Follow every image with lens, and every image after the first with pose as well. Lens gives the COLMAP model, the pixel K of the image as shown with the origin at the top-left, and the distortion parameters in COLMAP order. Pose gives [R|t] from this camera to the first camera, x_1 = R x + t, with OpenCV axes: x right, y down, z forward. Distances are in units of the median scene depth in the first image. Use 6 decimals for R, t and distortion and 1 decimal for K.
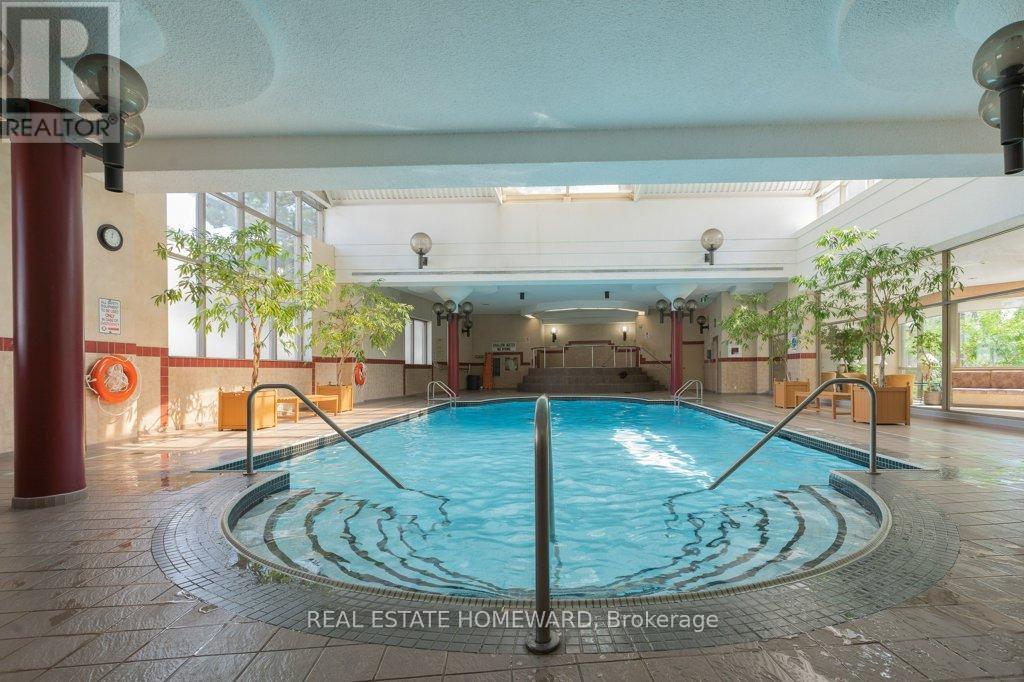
lens RADIAL K [[491.3, 0, 513.1], [0, 491.3, 357.8], [0, 0, 1]] dist [-0.000594, 0.000082]
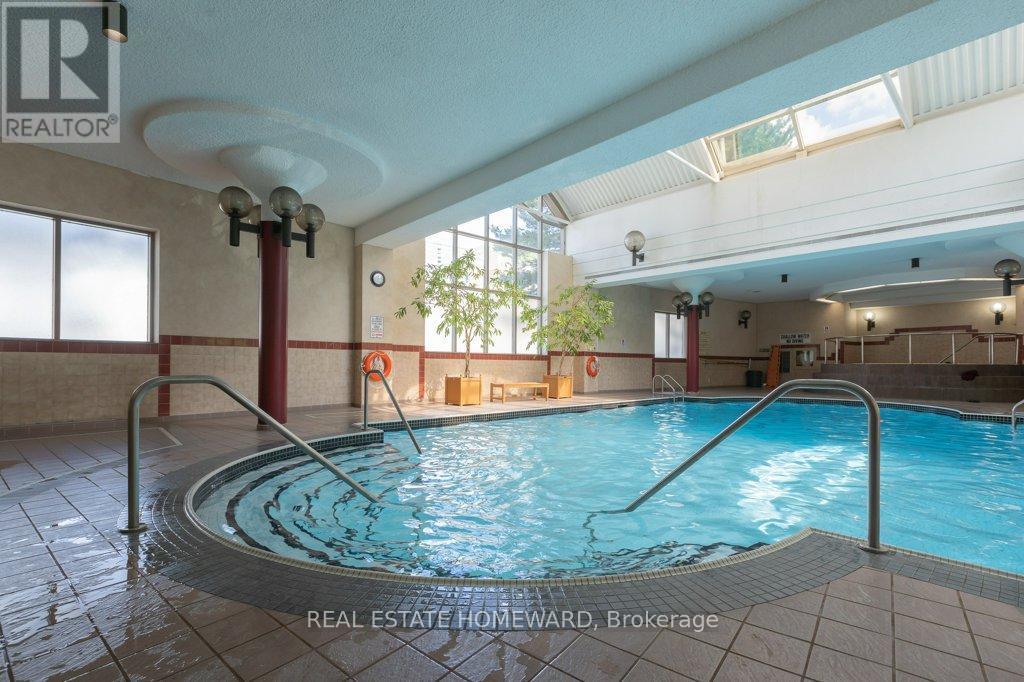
lens RADIAL K [[464.6, 0, 510.9], [0, 464.6, 346.1], [0, 0, 1]] dist [-0.000852, 0.000210]
pose [[0.703552, -0.013930, -0.710507, 0.314108], [0.003910, 0.999869, -0.015732, 0.002557], [0.710633, 0.008290, 0.703514, 0.124370]]
